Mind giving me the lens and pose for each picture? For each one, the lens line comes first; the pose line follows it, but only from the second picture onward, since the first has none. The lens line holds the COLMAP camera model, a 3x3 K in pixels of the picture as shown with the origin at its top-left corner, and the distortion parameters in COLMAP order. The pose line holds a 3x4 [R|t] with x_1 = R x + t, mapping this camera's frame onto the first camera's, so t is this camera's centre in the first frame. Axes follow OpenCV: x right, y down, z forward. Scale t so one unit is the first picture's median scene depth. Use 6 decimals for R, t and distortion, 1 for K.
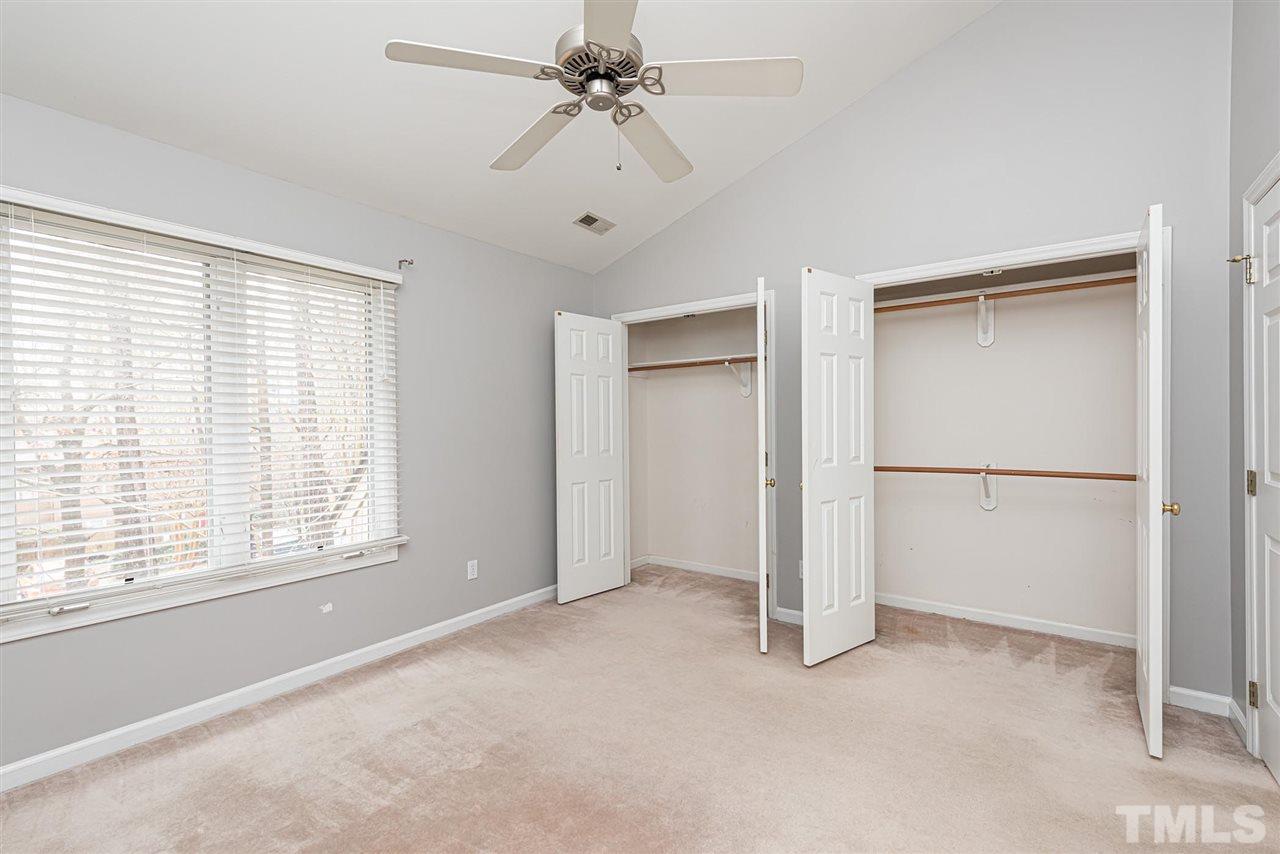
lens RADIAL K [[552.6, 0, 650.8], [0, 552.6, 427.5], [0, 0, 1]] dist [0.011643, -0.000009]
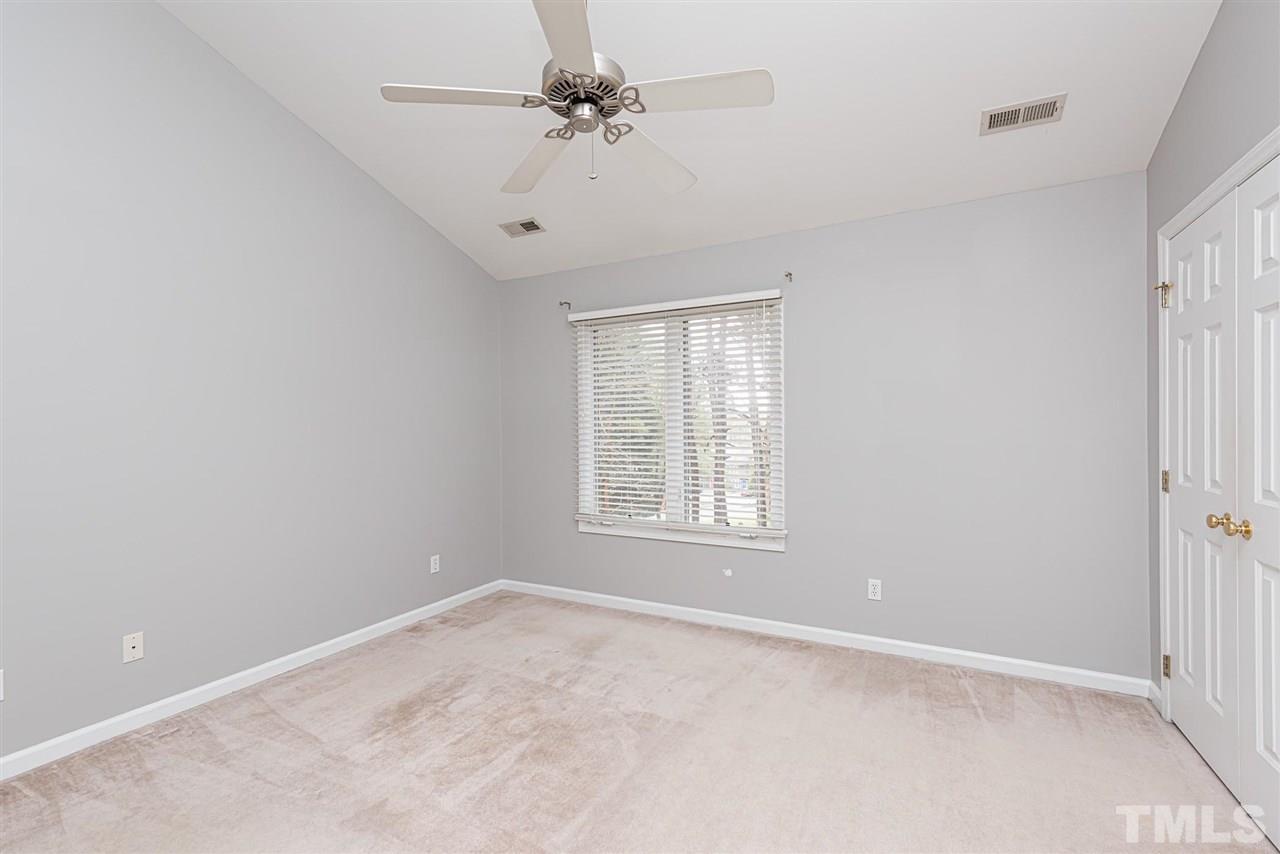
lens RADIAL K [[552.6, 0, 650.8], [0, 552.6, 427.5], [0, 0, 1]] dist [0.011643, -0.000009]
pose [[0.160086, 0.004473, -0.987093, 0.626826], [-0.001625, 0.999990, 0.004268, -0.009358], [0.987102, 0.000921, 0.160092, 0.624731]]
